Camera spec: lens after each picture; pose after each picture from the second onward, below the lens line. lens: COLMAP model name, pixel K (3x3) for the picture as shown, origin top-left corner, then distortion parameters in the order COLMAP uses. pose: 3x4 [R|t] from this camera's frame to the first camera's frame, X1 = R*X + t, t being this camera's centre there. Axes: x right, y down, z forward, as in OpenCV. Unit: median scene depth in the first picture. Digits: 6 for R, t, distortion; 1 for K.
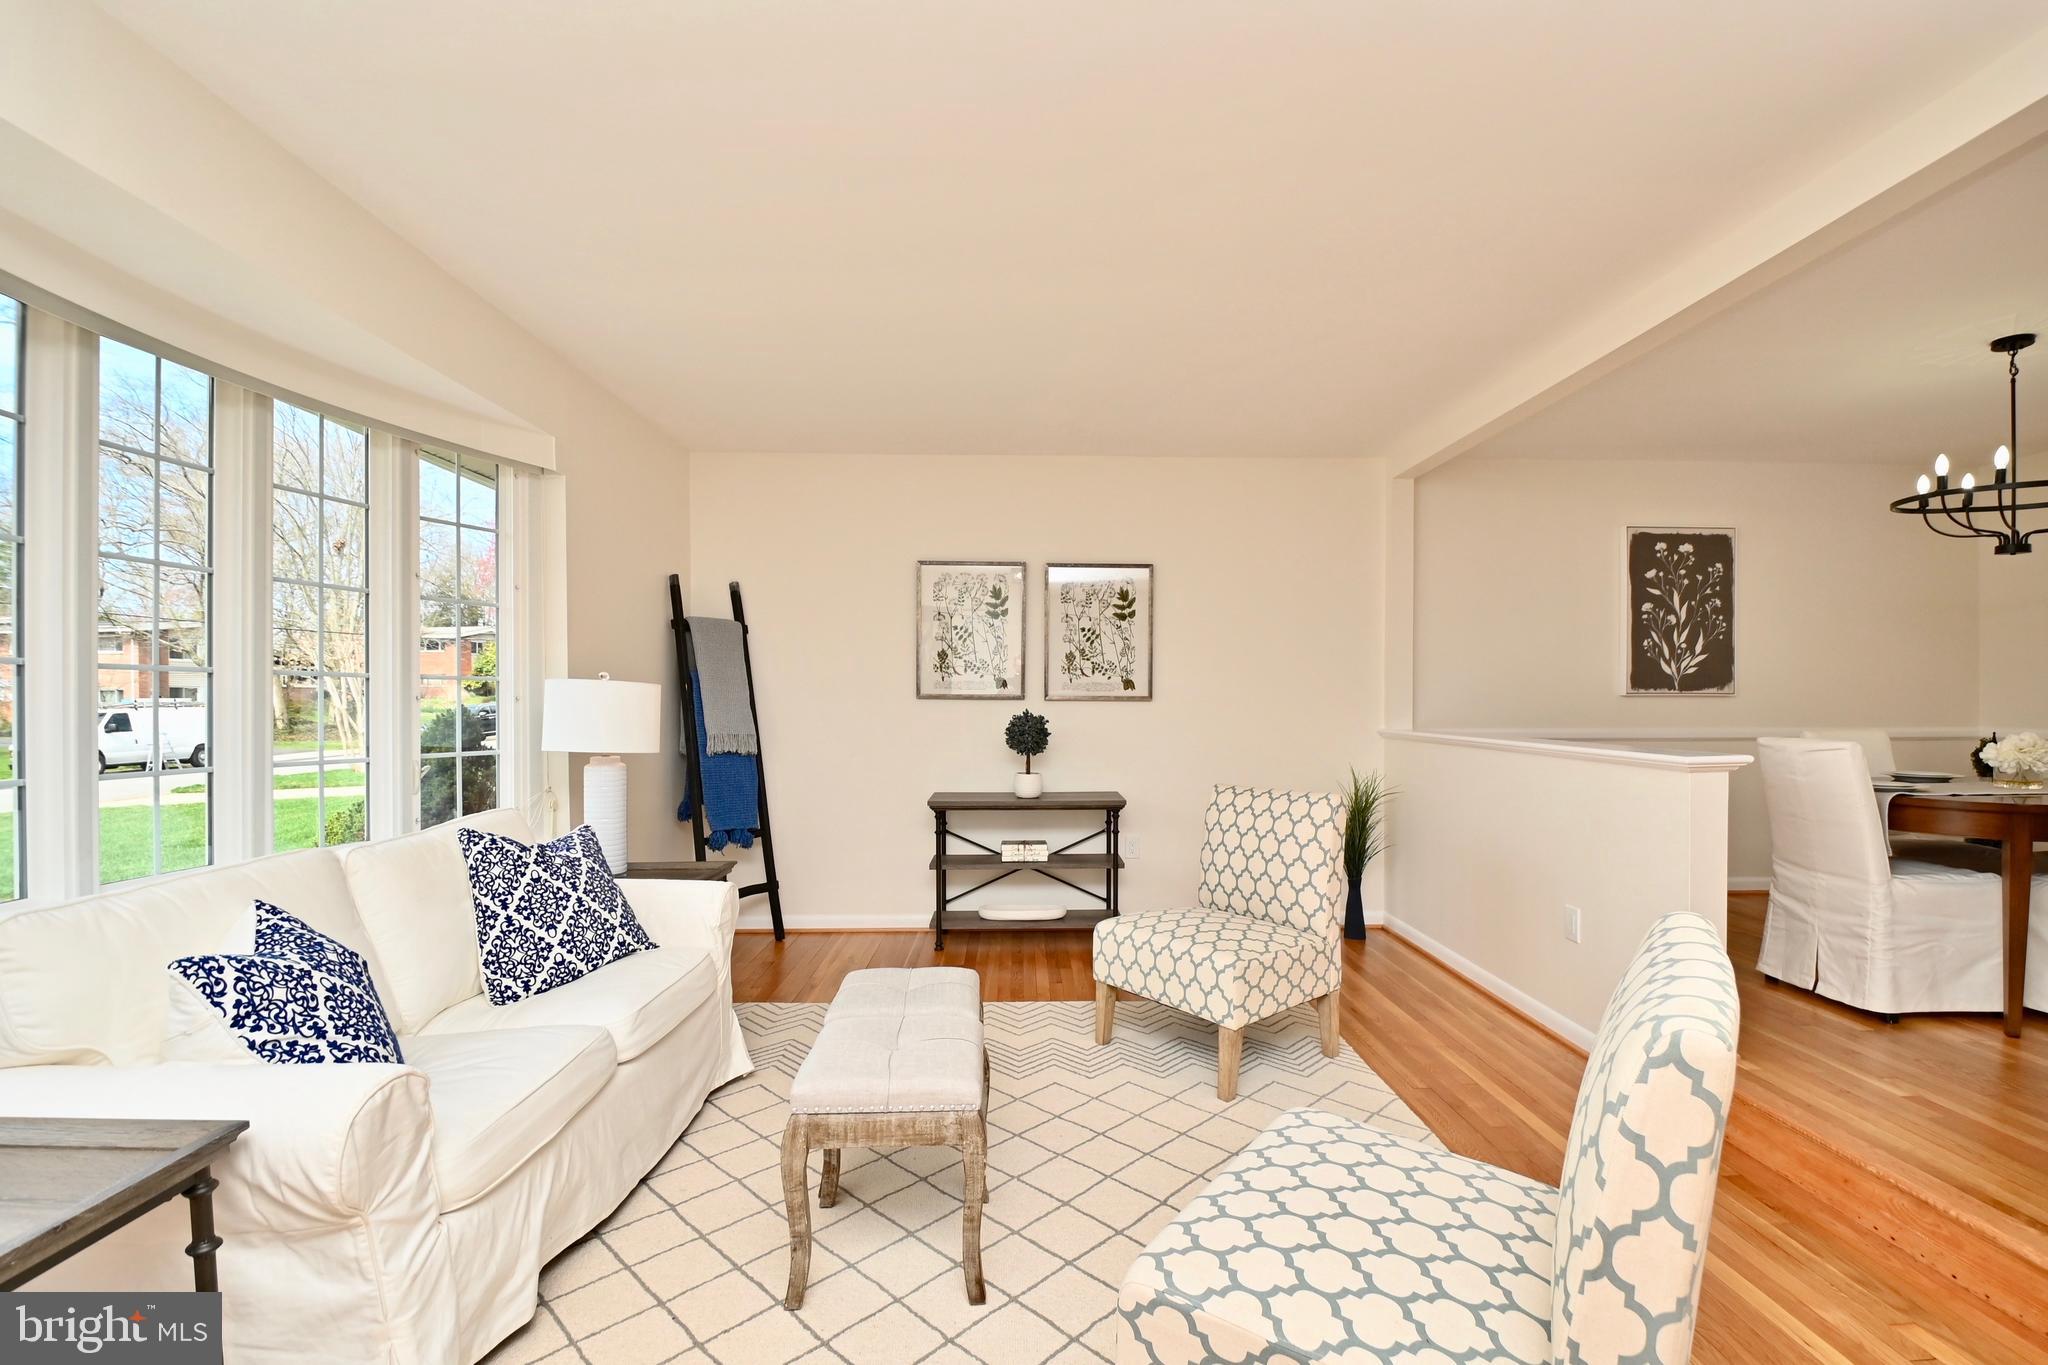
lens RADIAL K [[897.6, 0, 1042.9], [0, 897.6, 708.9], [0, 0, 1]] dist [0.019543, -0.025523]
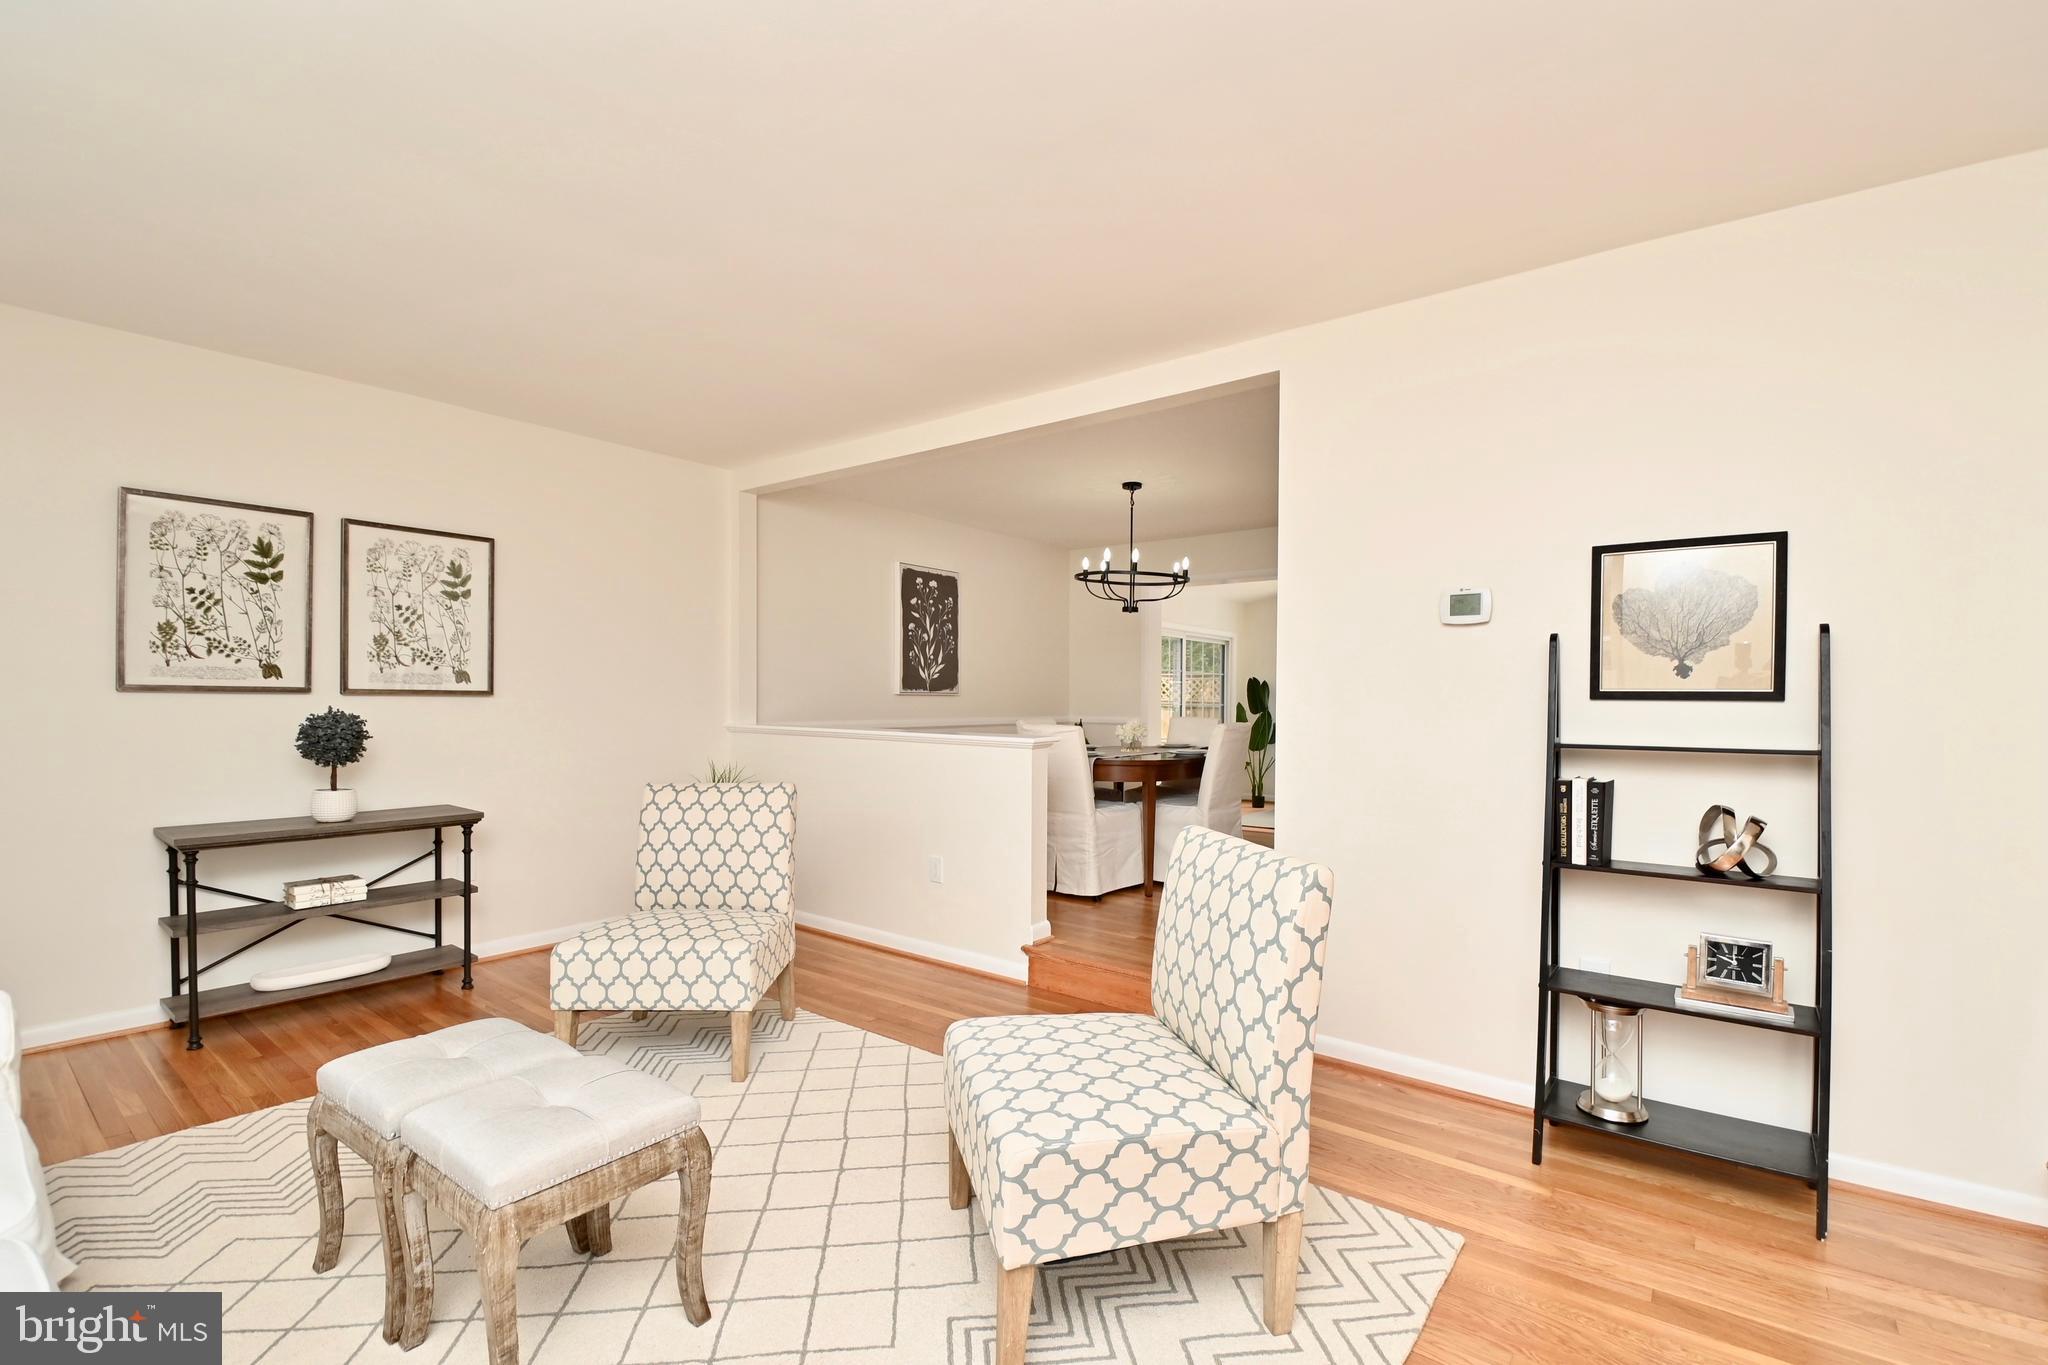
lens RADIAL K [[897.6, 0, 1042.9], [0, 897.6, 708.9], [0, 0, 1]] dist [0.019543, -0.025523]
pose [[0.626375, -0.004965, 0.779506, -0.233849], [0.000093, 0.999980, 0.006294, -0.002229], [-0.779522, -0.003870, 0.626363, 0.043664]]
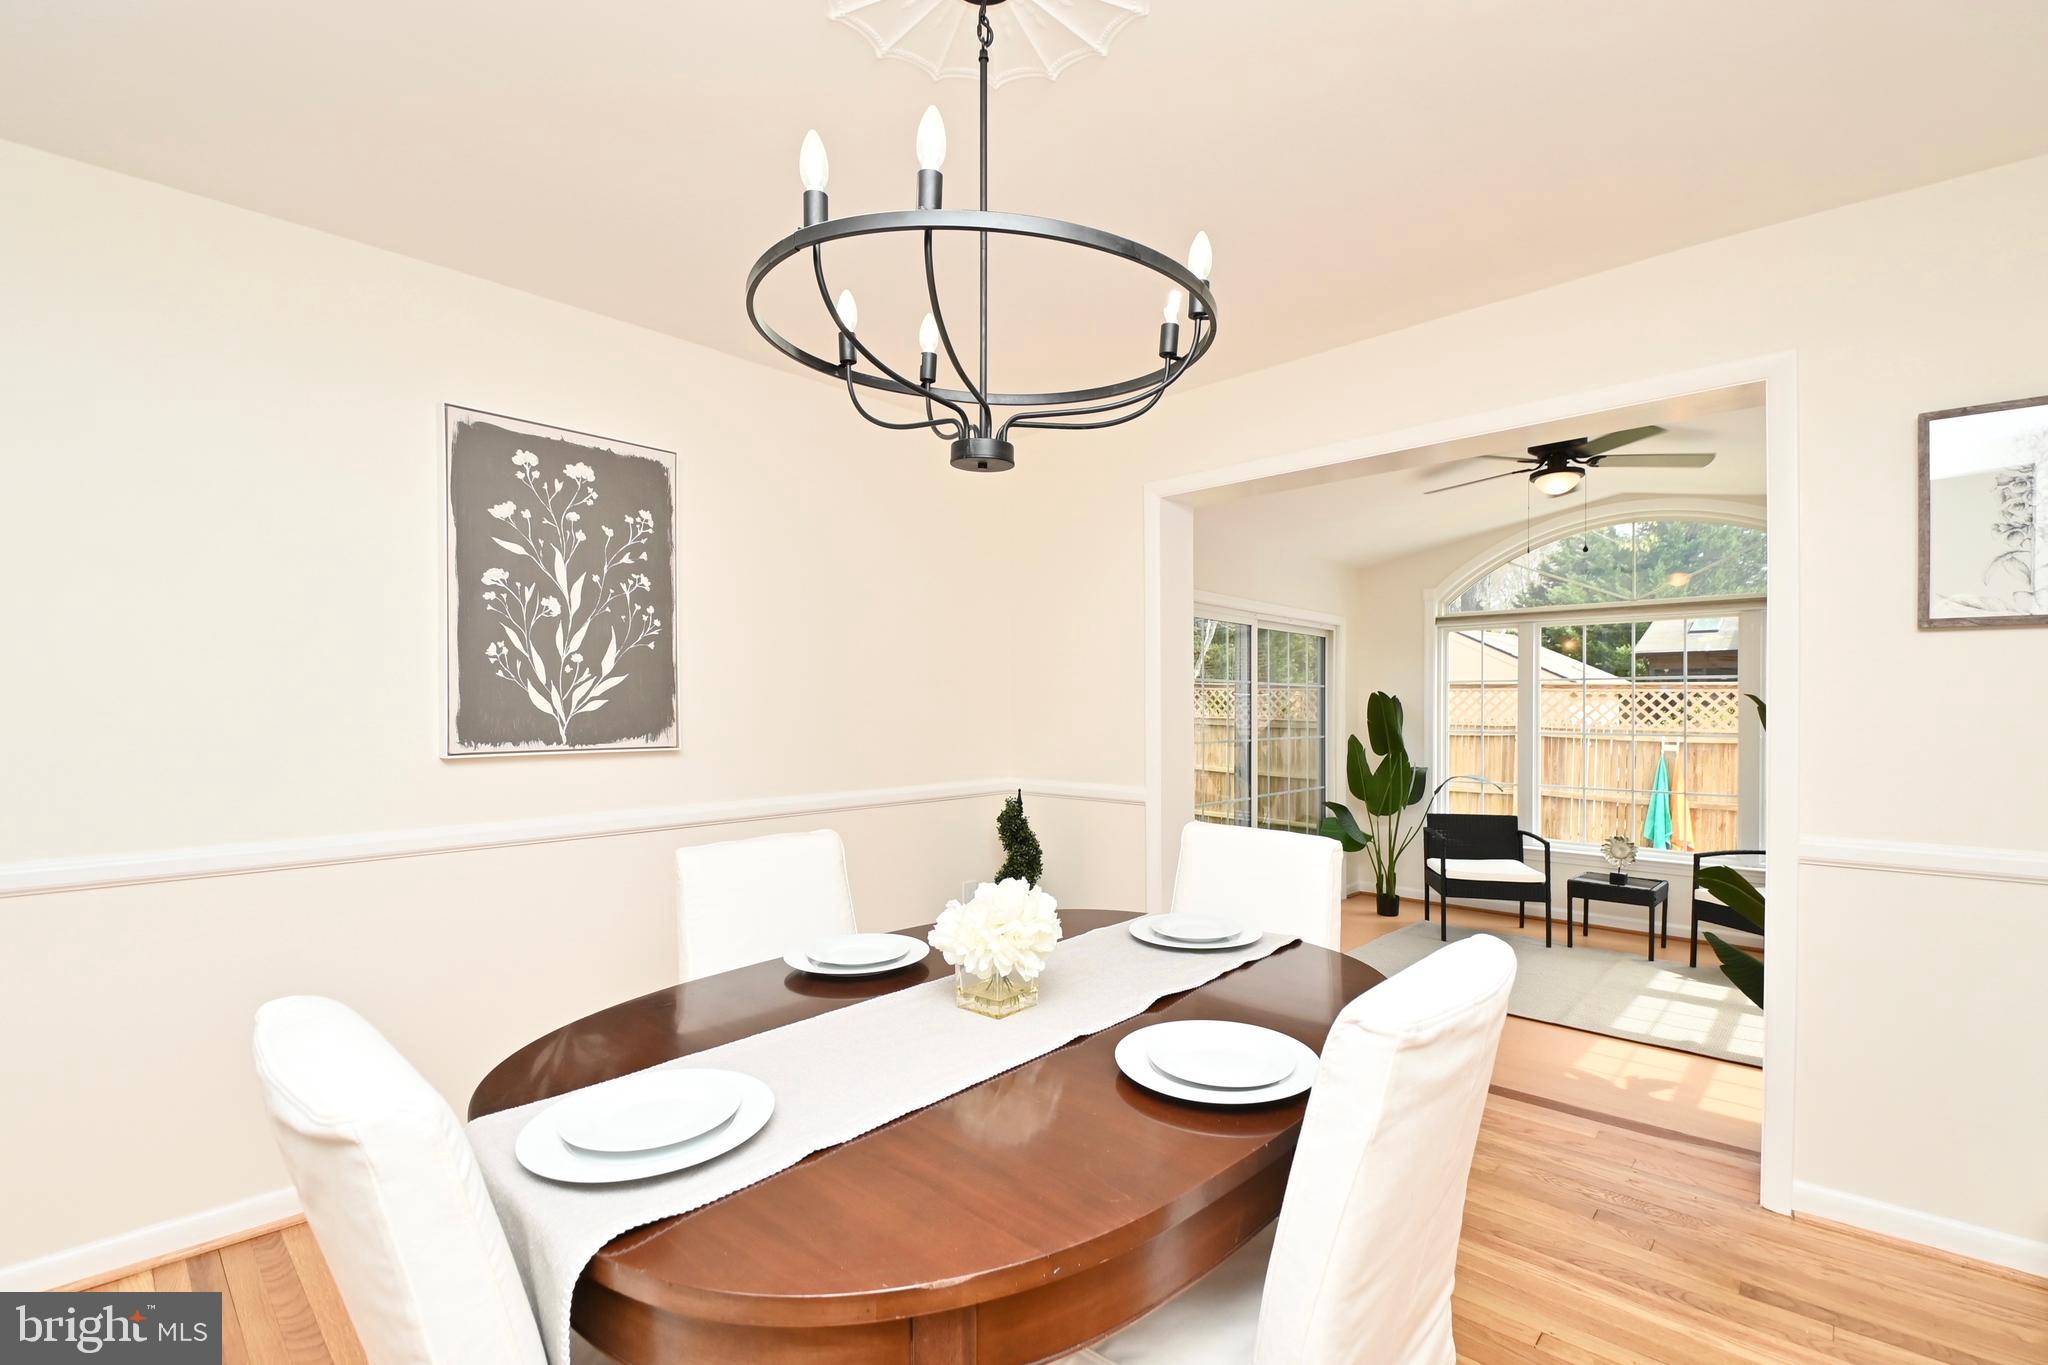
lens RADIAL K [[897.6, 0, 1042.9], [0, 897.6, 708.9], [0, 0, 1]] dist [0.019543, -0.025523]
pose [[0.697390, -0.003134, 0.716685, 0.559303], [0.005860, 0.999982, -0.001330, -0.041137], [-0.716668, 0.005127, 0.697395, 0.470963]]
